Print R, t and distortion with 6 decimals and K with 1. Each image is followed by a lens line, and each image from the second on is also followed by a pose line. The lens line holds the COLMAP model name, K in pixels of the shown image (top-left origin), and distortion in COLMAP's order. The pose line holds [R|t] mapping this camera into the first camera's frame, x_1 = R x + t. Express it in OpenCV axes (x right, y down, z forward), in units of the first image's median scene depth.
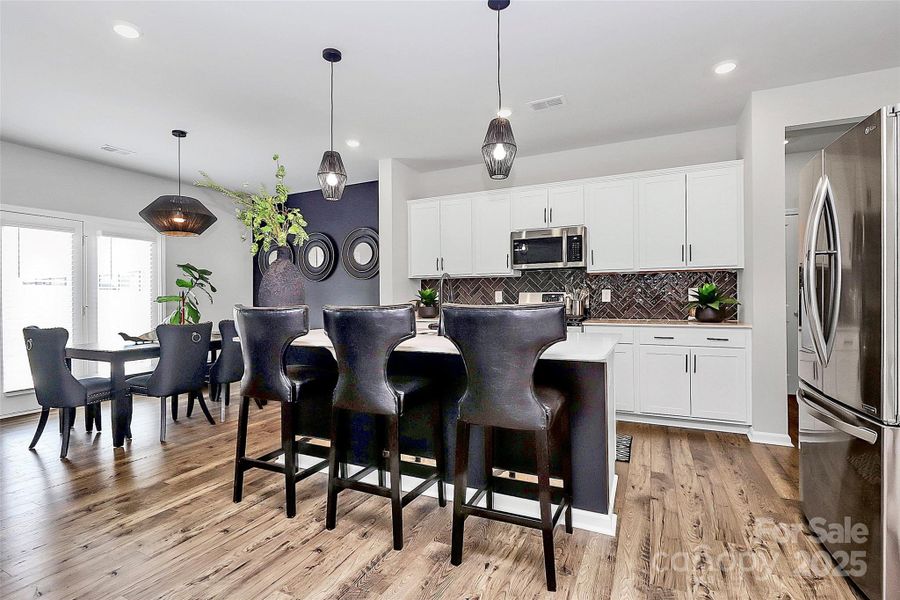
lens RADIAL K [[426.0, 0, 447.0], [0, 426.0, 298.1], [0, 0, 1]] dist [0.000602, -0.014787]
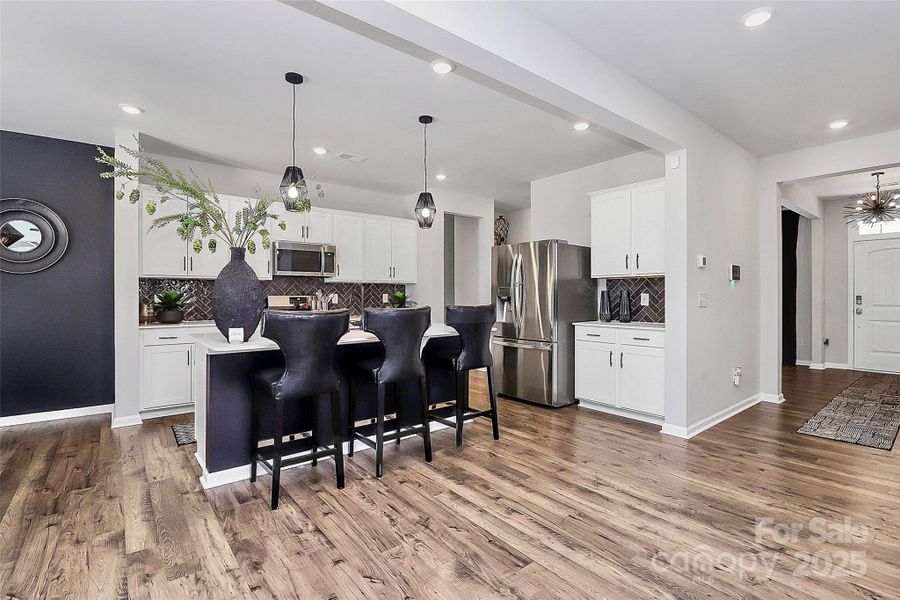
lens RADIAL K [[426.0, 0, 447.0], [0, 426.0, 298.1], [0, 0, 1]] dist [0.000602, -0.014787]
pose [[0.432495, 0.001712, 0.901635, -1.075633], [-0.002356, 0.999997, -0.000769, -0.011705], [-0.901633, -0.001792, 0.432498, 0.182746]]
